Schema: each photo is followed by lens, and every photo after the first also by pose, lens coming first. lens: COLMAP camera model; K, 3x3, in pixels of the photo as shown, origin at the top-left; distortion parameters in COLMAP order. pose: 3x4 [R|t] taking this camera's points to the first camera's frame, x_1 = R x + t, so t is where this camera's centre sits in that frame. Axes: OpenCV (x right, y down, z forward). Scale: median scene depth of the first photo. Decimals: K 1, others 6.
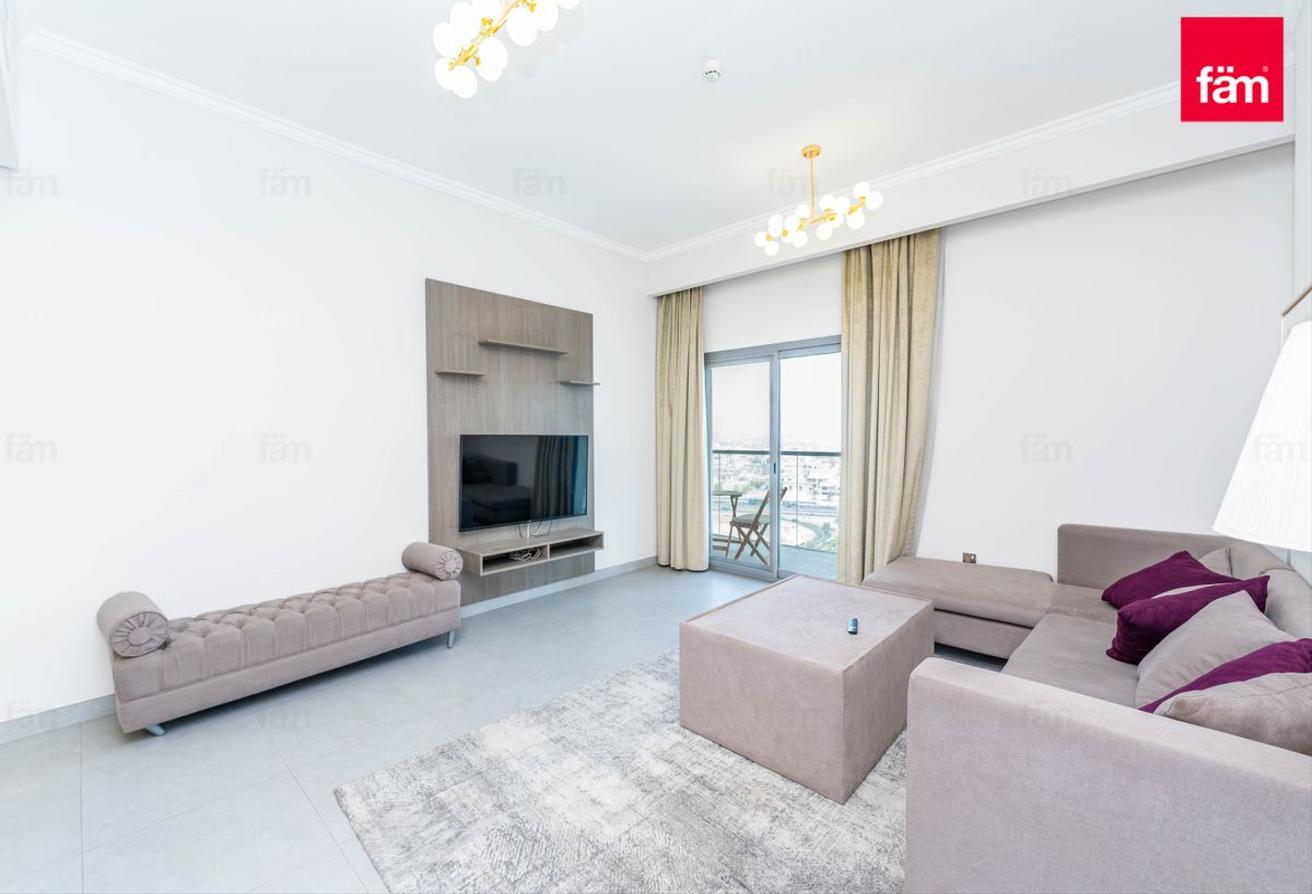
lens RADIAL K [[534.8, 0, 648.7], [0, 534.8, 444.6], [0, 0, 1]] dist [0.001252, -0.000147]
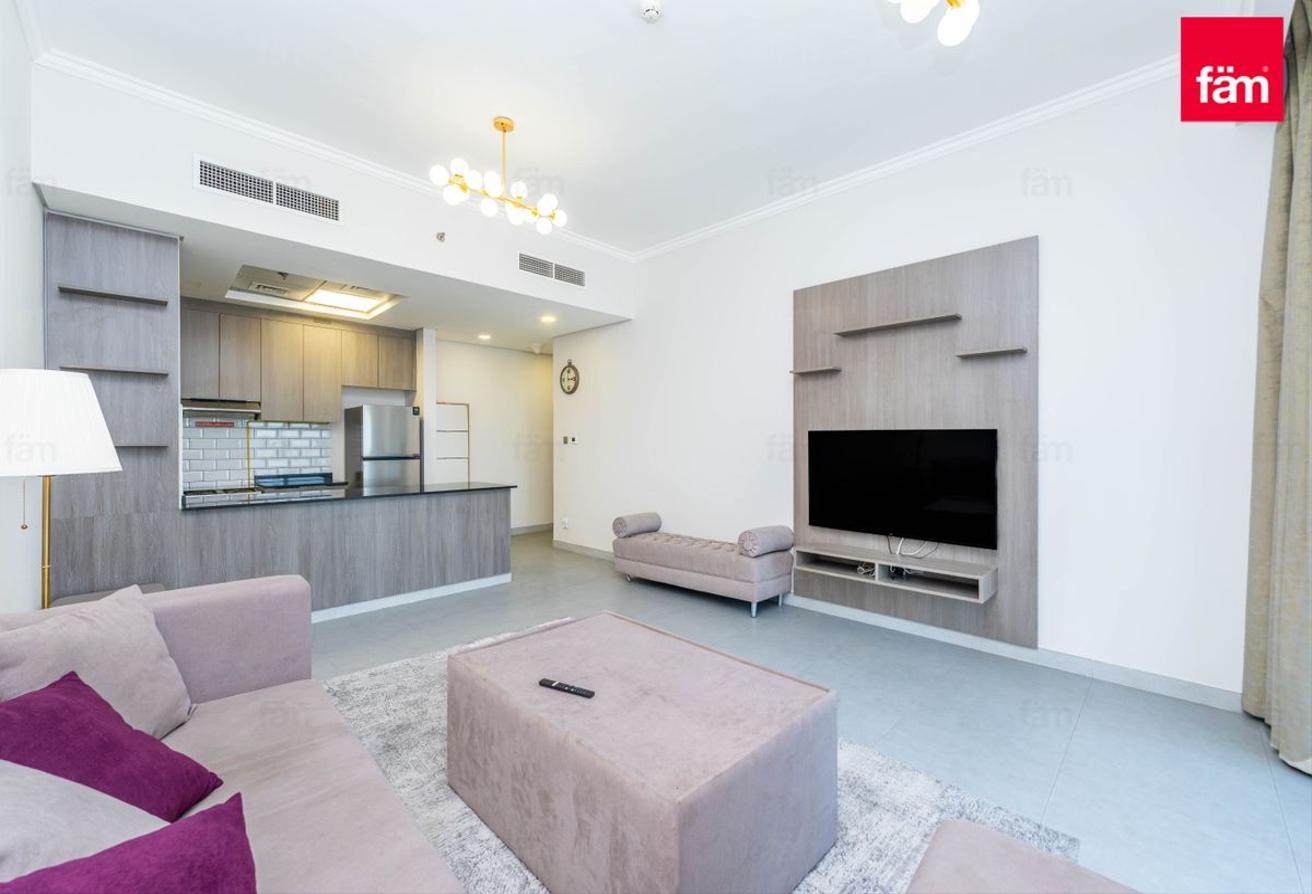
lens RADIAL K [[535.8, 0, 655.7], [0, 535.8, 439.2], [0, 0, 1]] dist [0.000816, -0.000168]
pose [[-0.051149, 0.000187, -0.998691, 0.661682], [-0.016561, 0.999862, 0.001035, 0.002203], [0.998554, 0.016593, -0.051139, 0.718816]]
